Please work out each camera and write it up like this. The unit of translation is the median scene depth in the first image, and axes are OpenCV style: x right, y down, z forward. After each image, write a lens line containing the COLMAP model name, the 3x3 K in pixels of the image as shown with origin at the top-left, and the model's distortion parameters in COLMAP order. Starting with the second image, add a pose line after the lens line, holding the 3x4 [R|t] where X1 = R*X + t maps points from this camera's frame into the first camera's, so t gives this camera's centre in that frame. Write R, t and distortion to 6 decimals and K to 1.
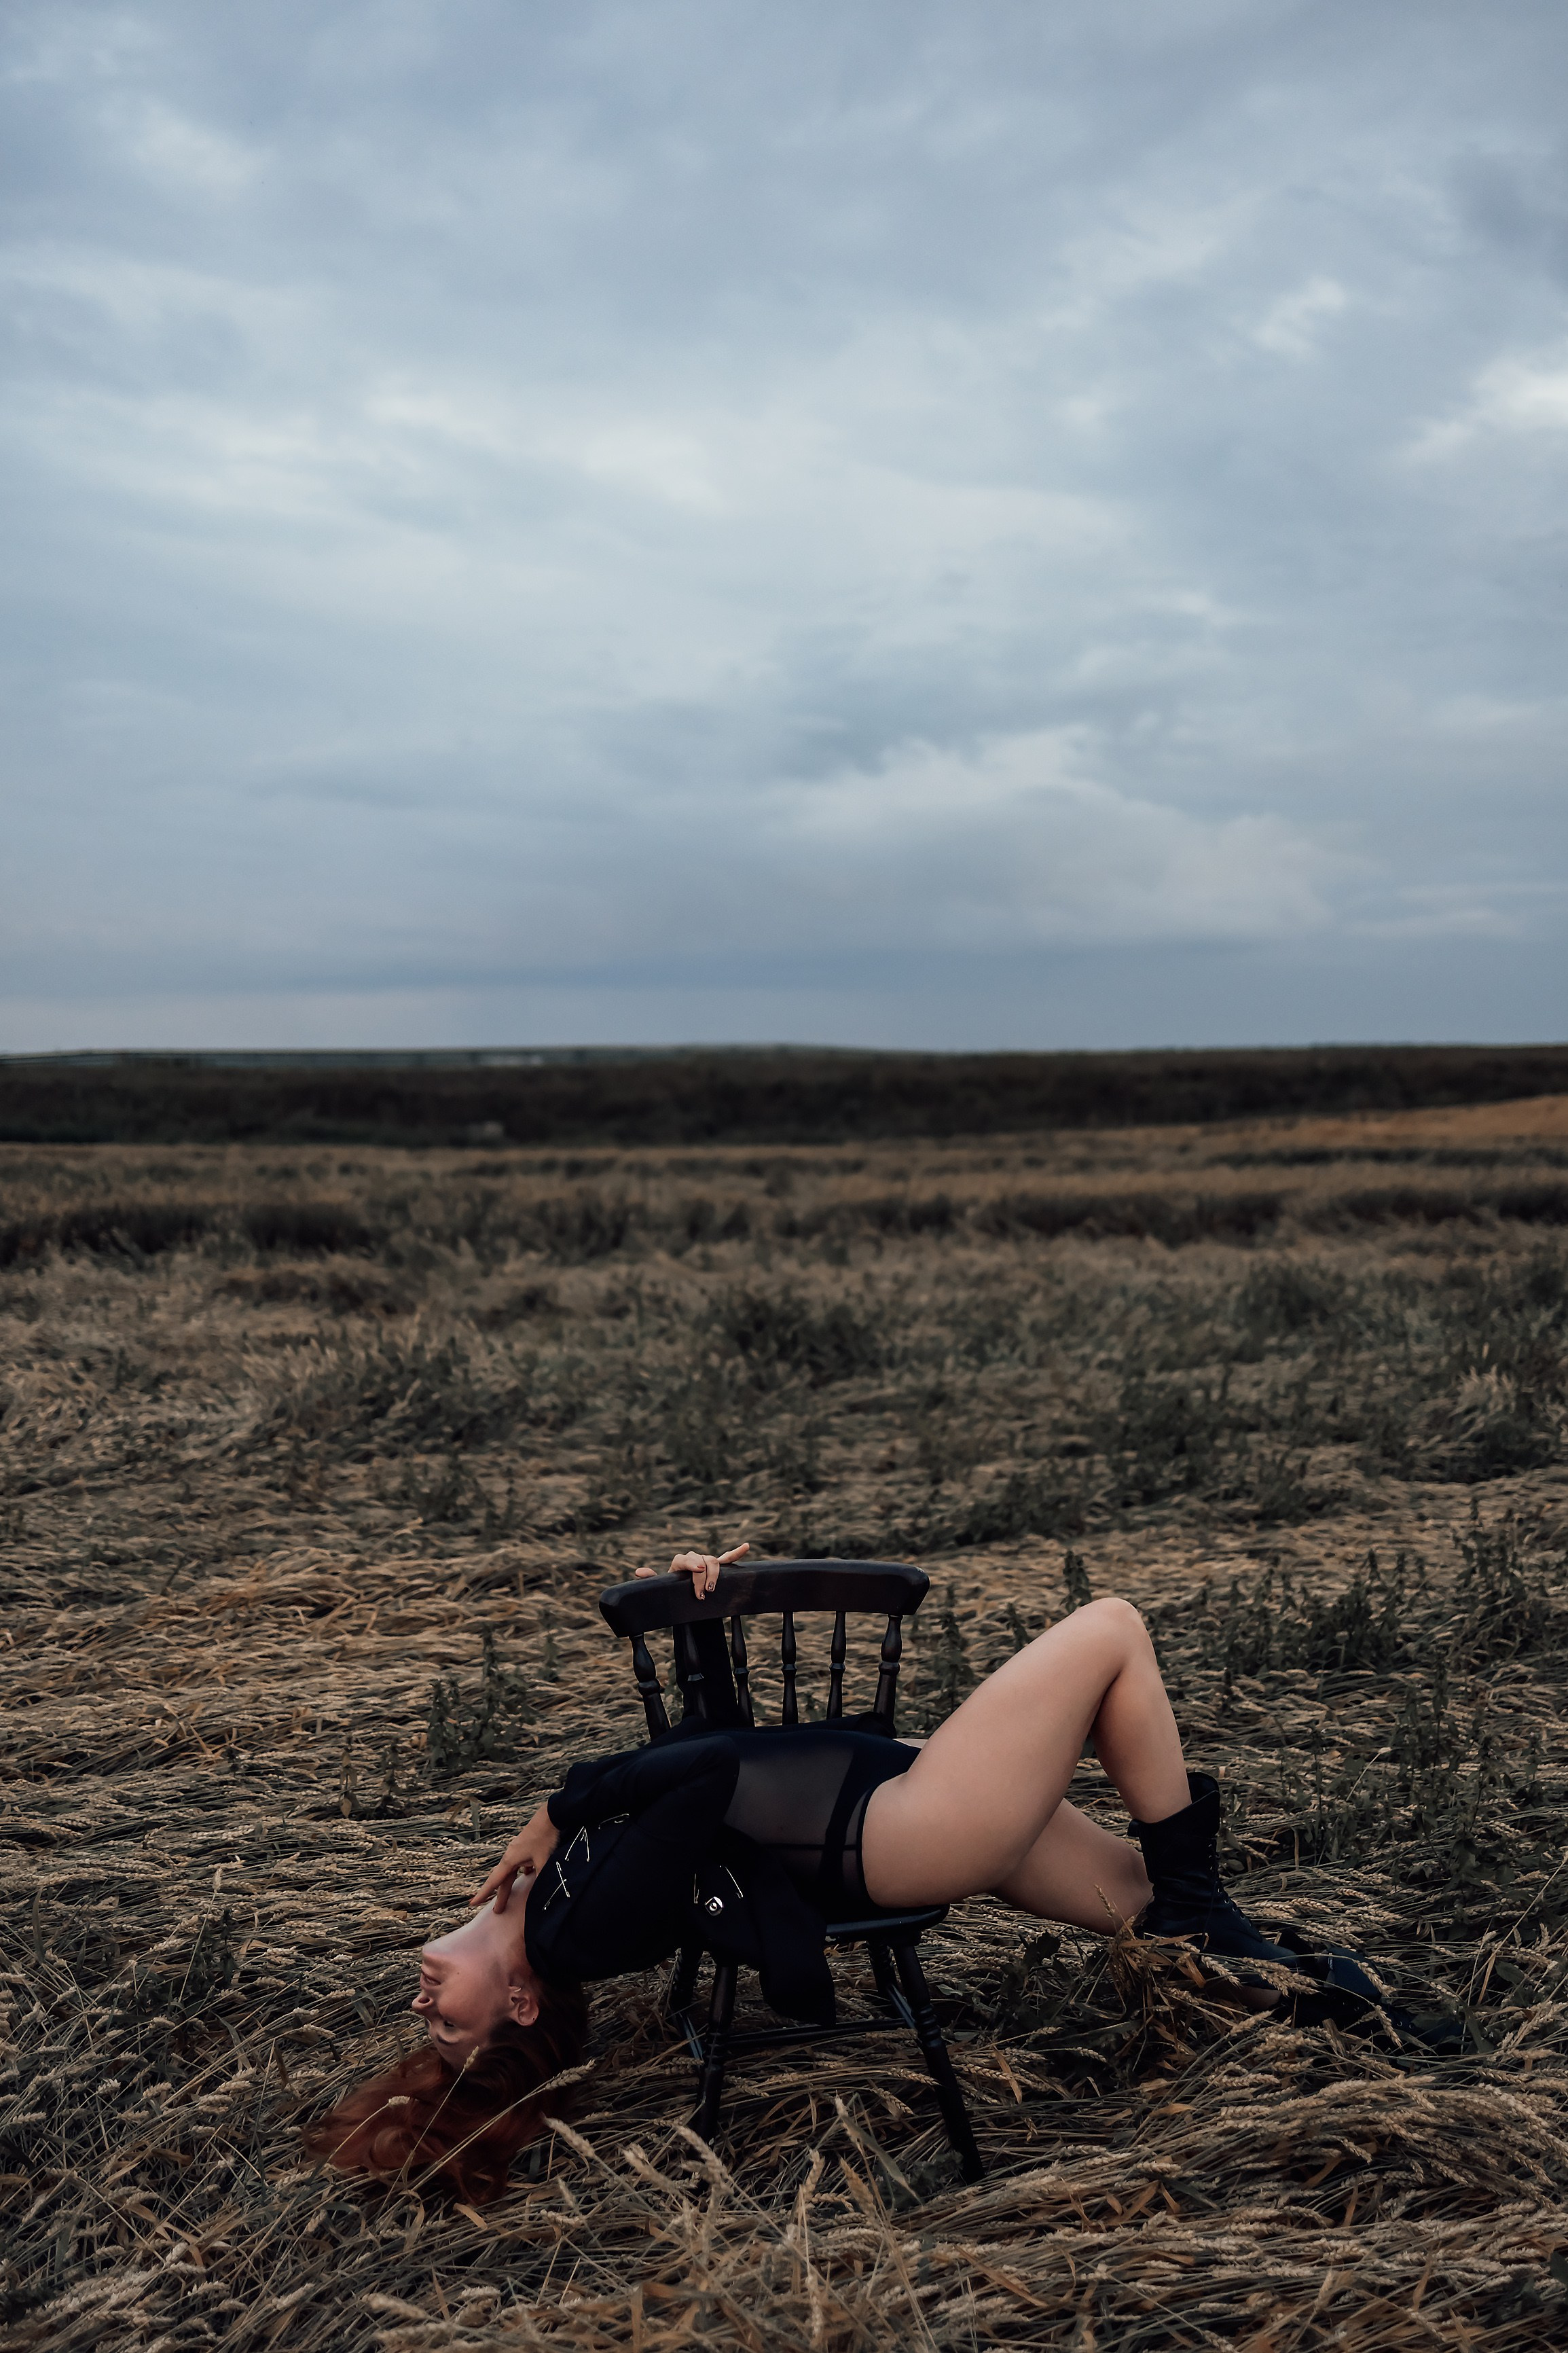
lens RADIAL K [[2504.3, 0, 782.4], [0, 2504.3, 1175.4], [0, 0, 1]] dist [0.043492, 0.000000]
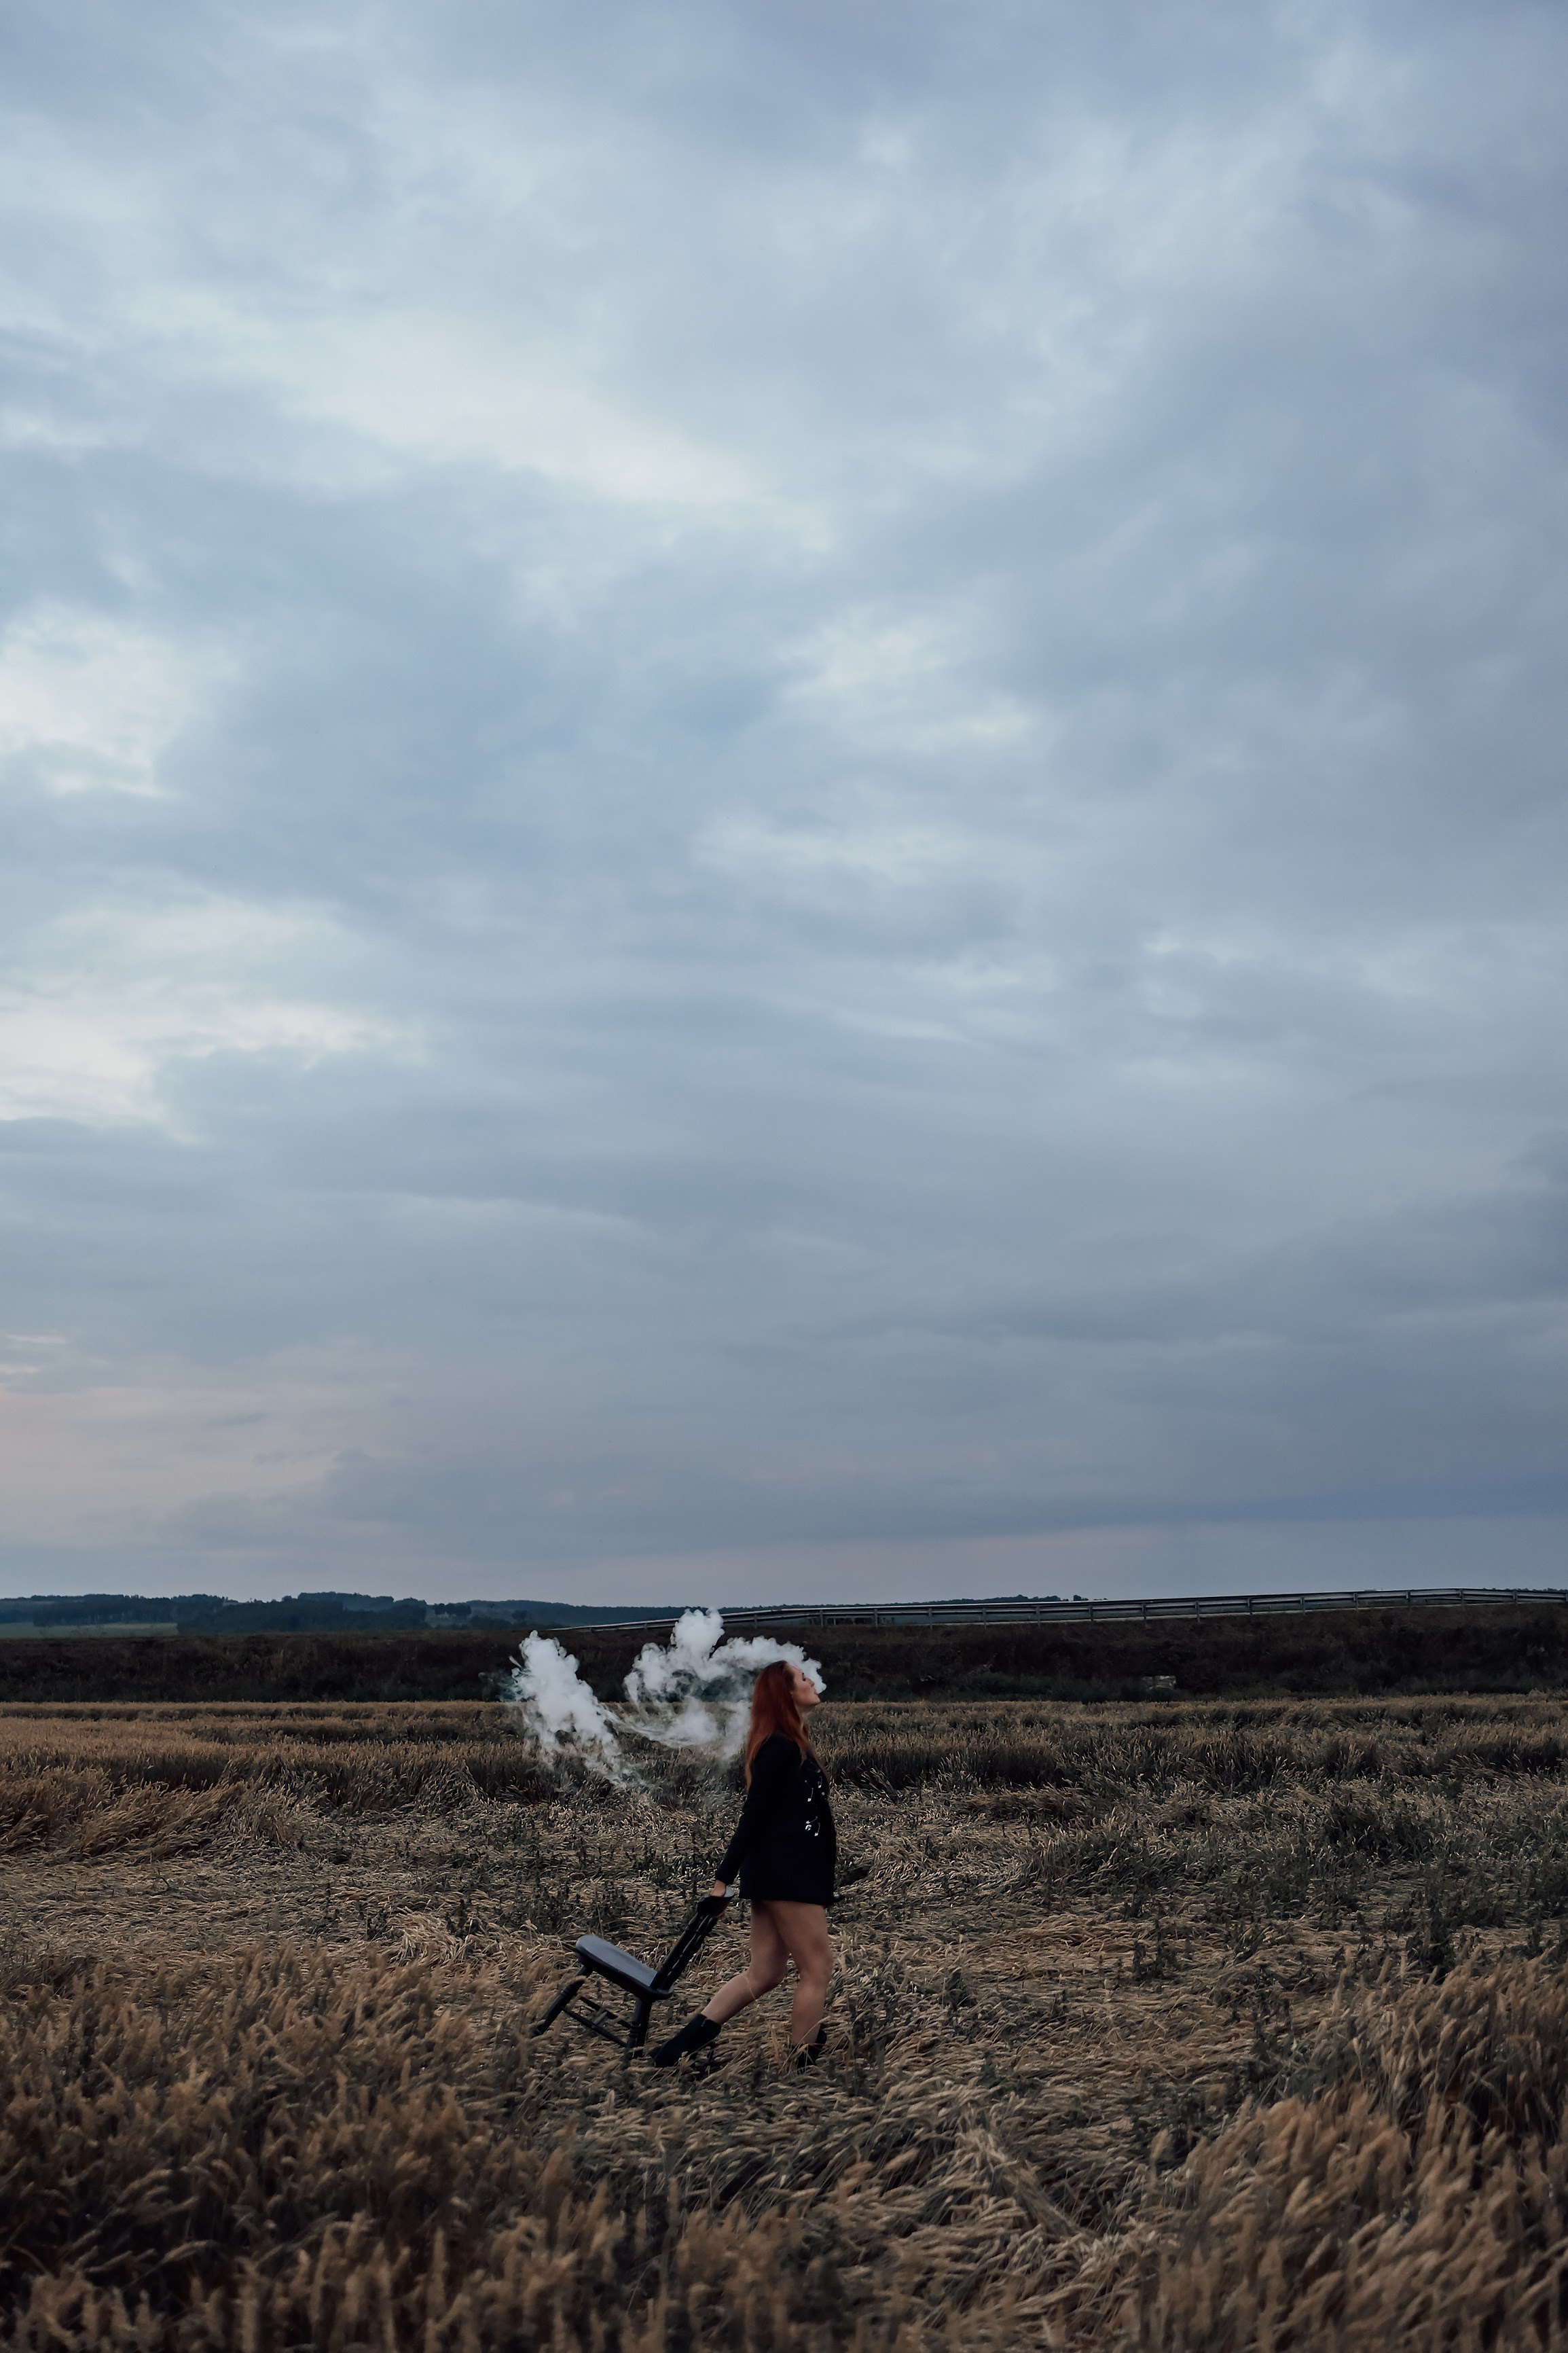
lens RADIAL K [[2504.3, 0, 784.8], [0, 2504.3, 1176.8], [0, 0, 1]] dist [0.043492, 0.000000]
pose [[0.965478, -0.066050, -0.251972, 0.033716], [0.010420, 0.976337, -0.216005, 0.001857], [0.260277, 0.205922, 0.943320, -0.264317]]
